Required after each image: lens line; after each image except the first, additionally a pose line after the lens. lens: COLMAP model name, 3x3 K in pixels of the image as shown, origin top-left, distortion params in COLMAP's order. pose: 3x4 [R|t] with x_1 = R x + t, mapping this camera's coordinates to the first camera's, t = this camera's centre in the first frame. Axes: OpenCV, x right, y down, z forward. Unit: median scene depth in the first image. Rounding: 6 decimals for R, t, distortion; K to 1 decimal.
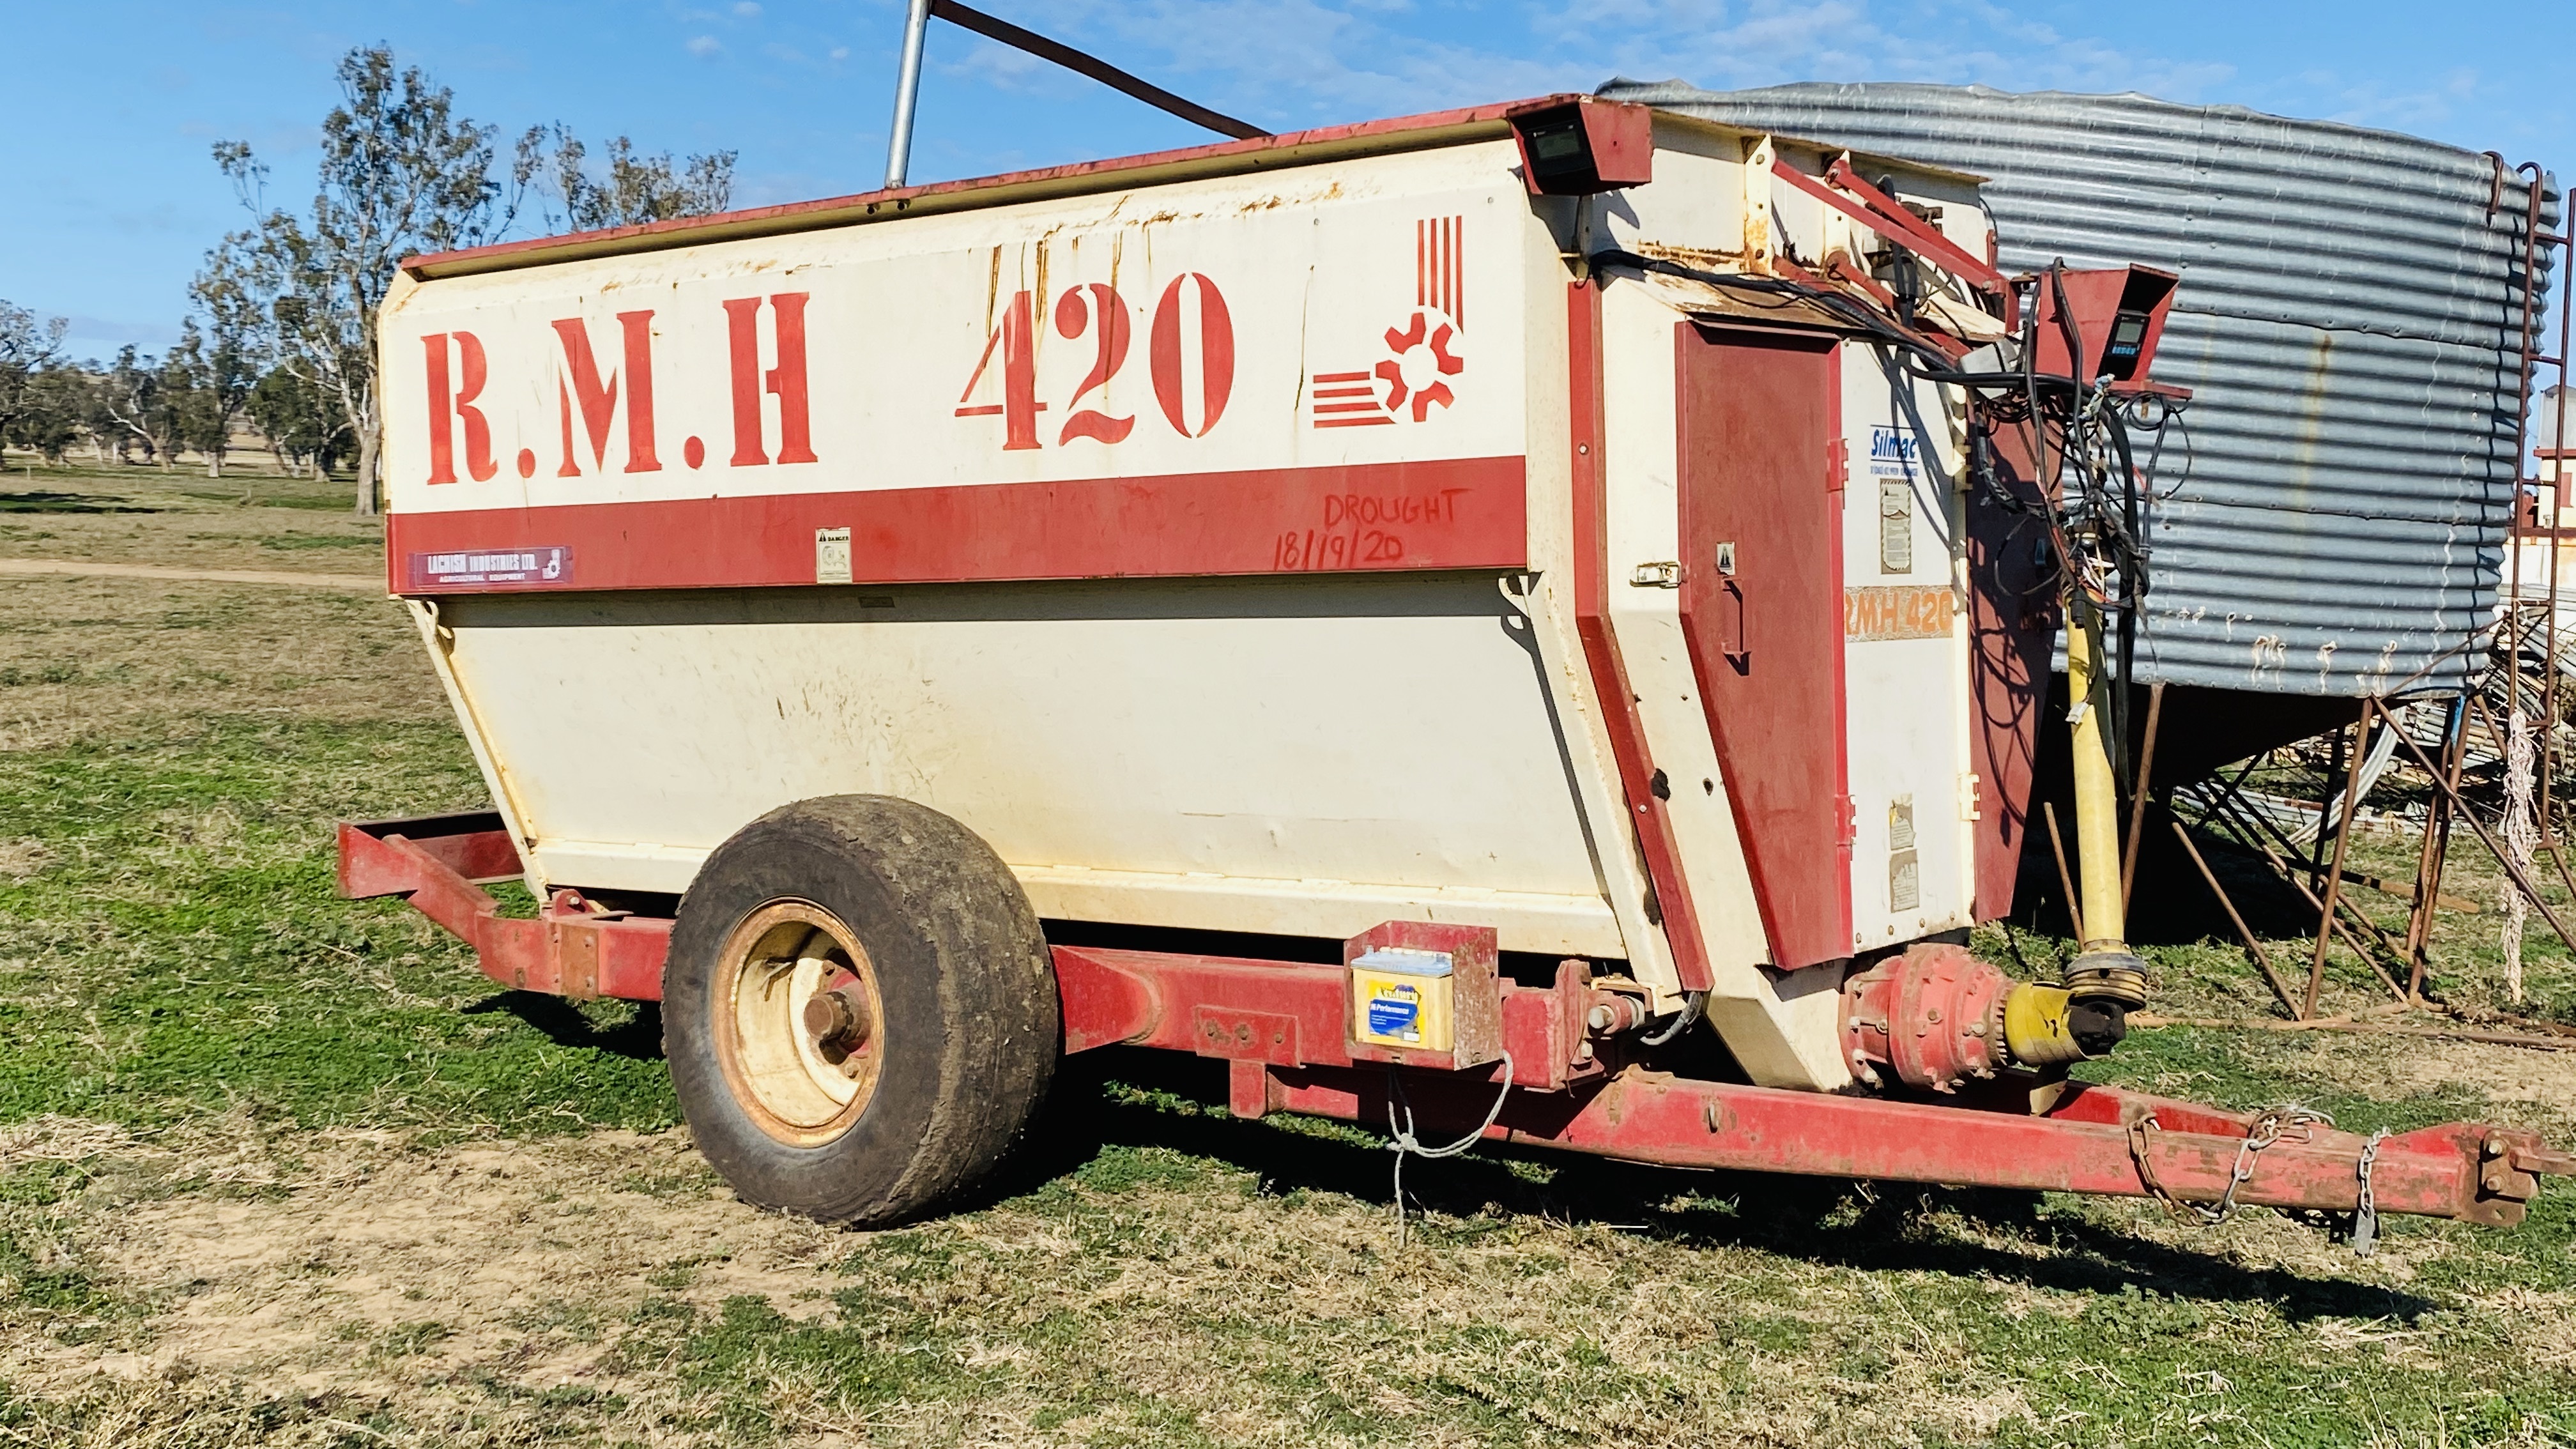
lens RADIAL K [[2853.1, 0, 1288.0], [0, 2853.1, 724.5], [0, 0, 1]] dist [0.146412, -0.473329]
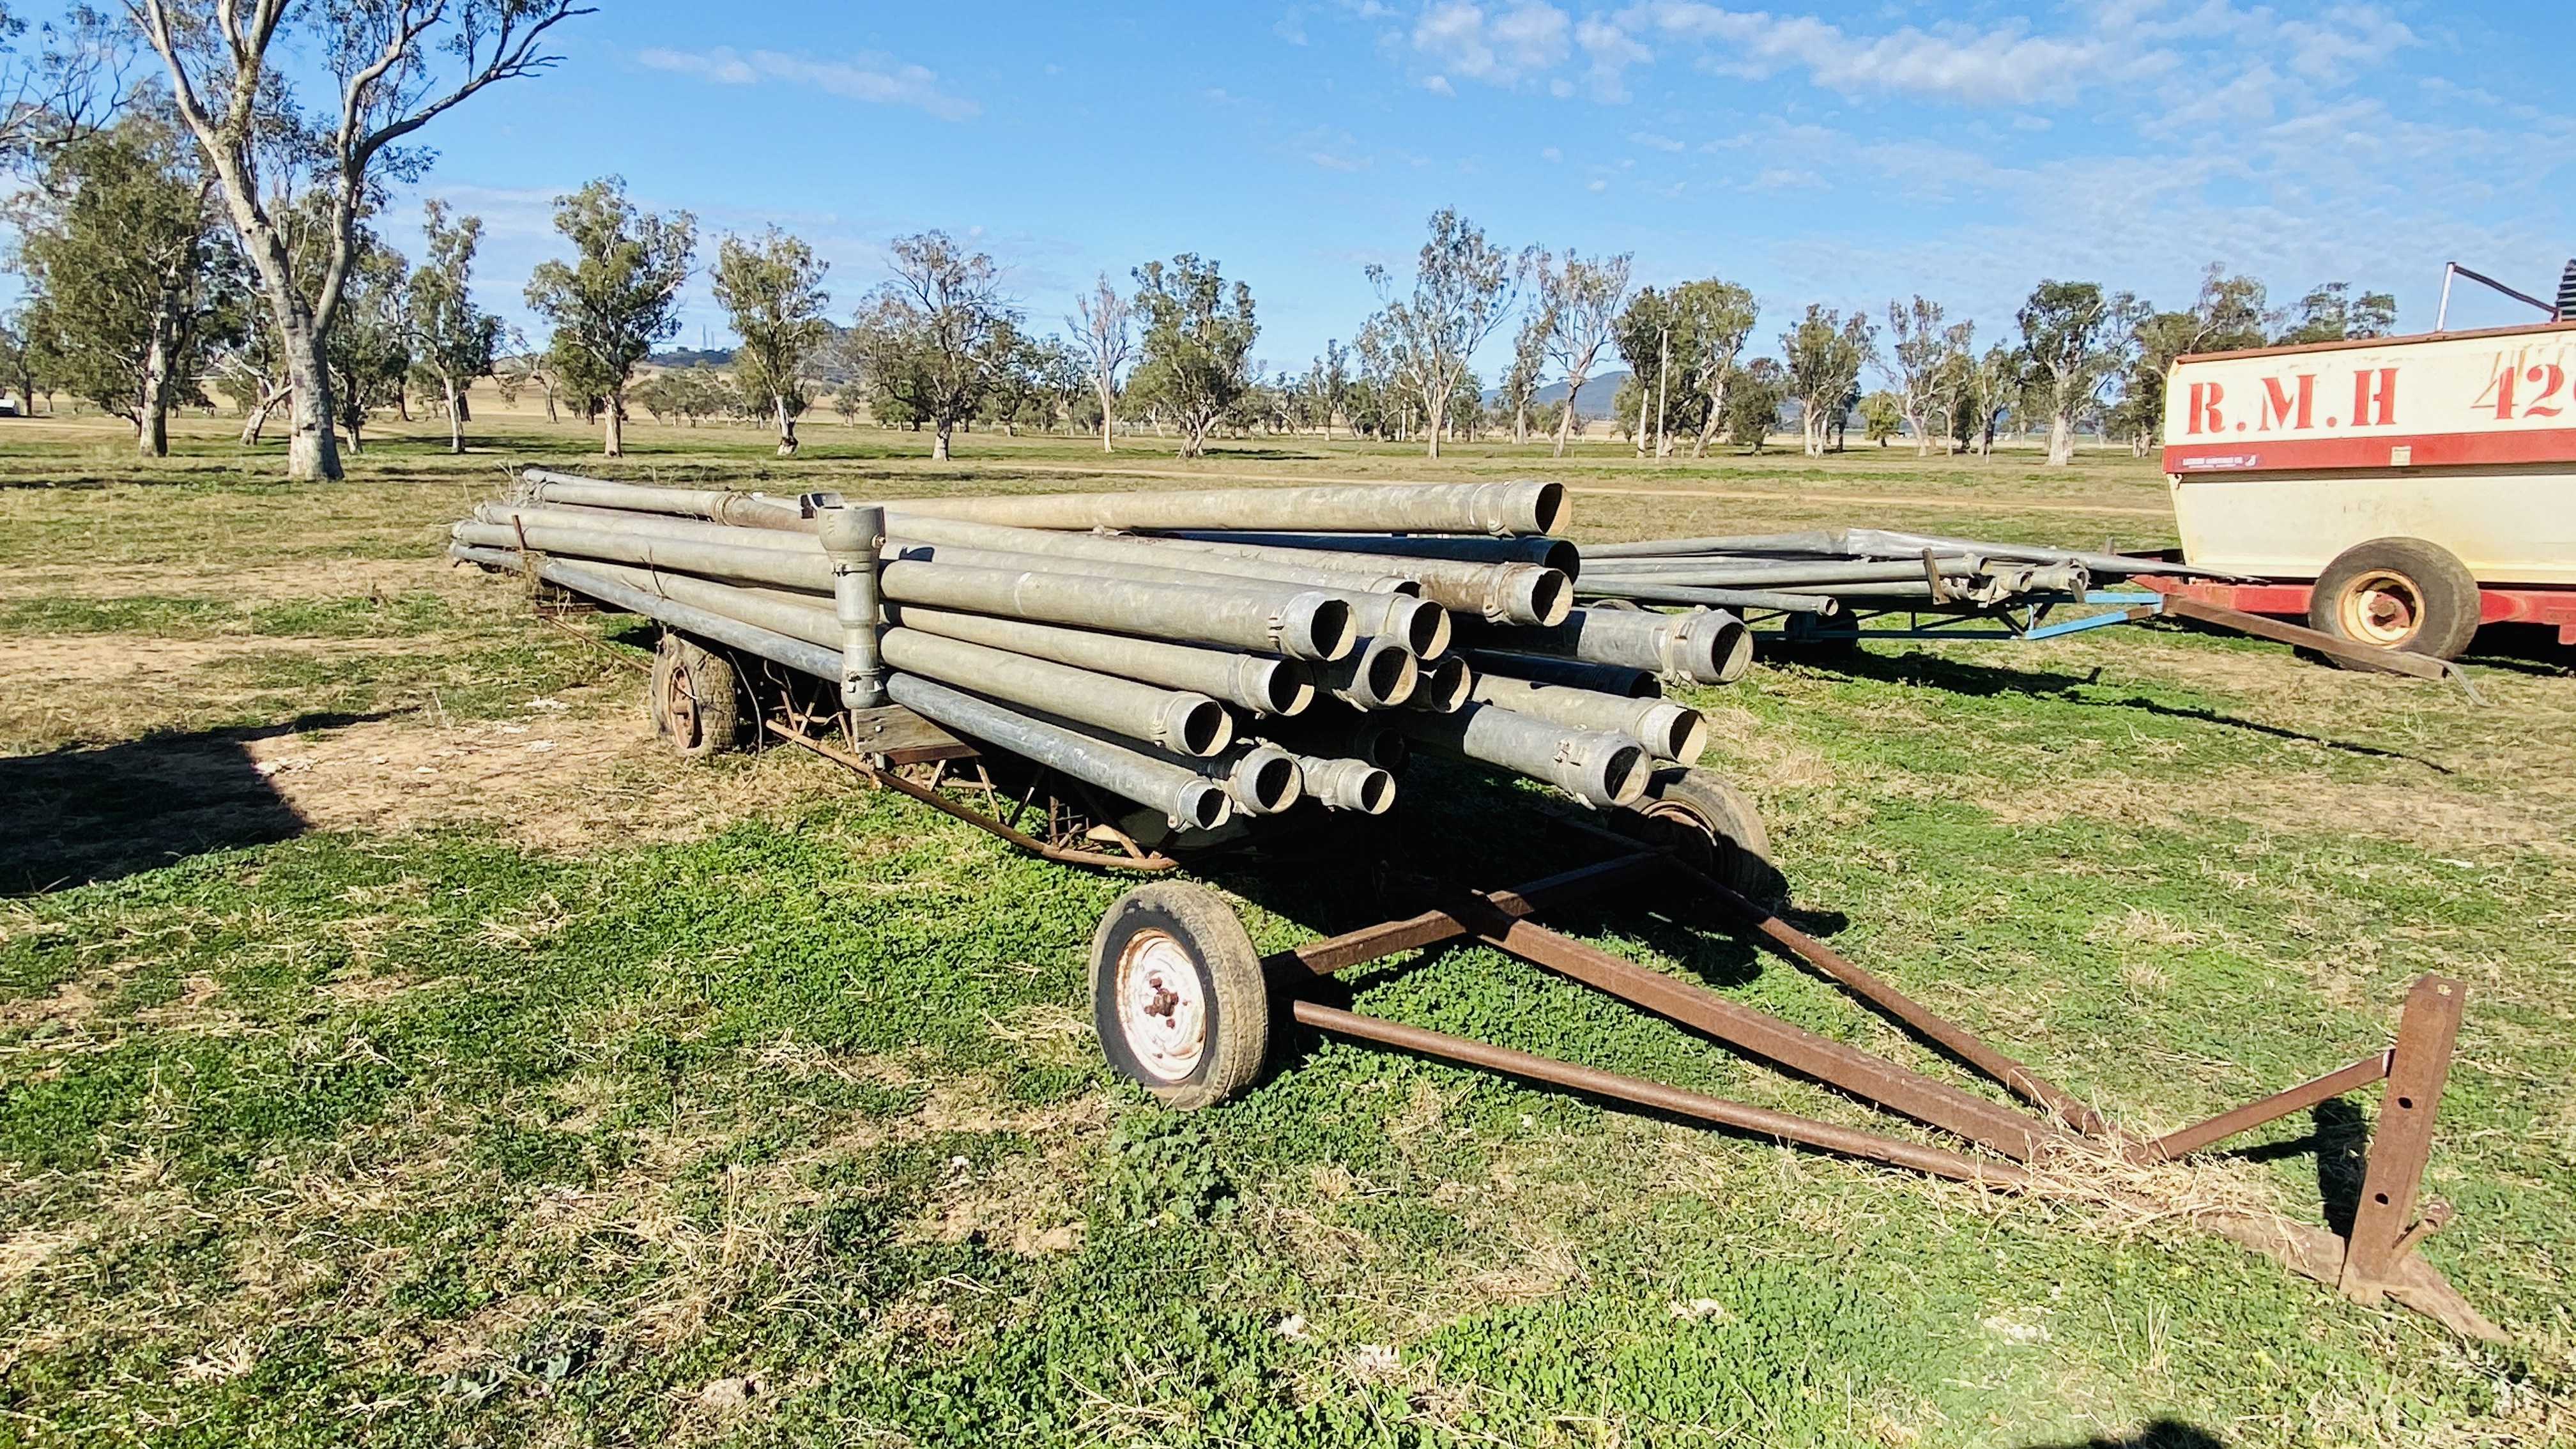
lens RADIAL K [[1579.8, 0, 1288.0], [0, 1579.8, 724.5], [0, 0, 1]] dist [0.056929, -0.070351]
pose [[0.932475, 0.047749, -0.358065, -0.566417], [-0.013640, 0.995173, 0.097186, 0.066494], [0.360977, -0.085739, 0.928625, -0.889781]]
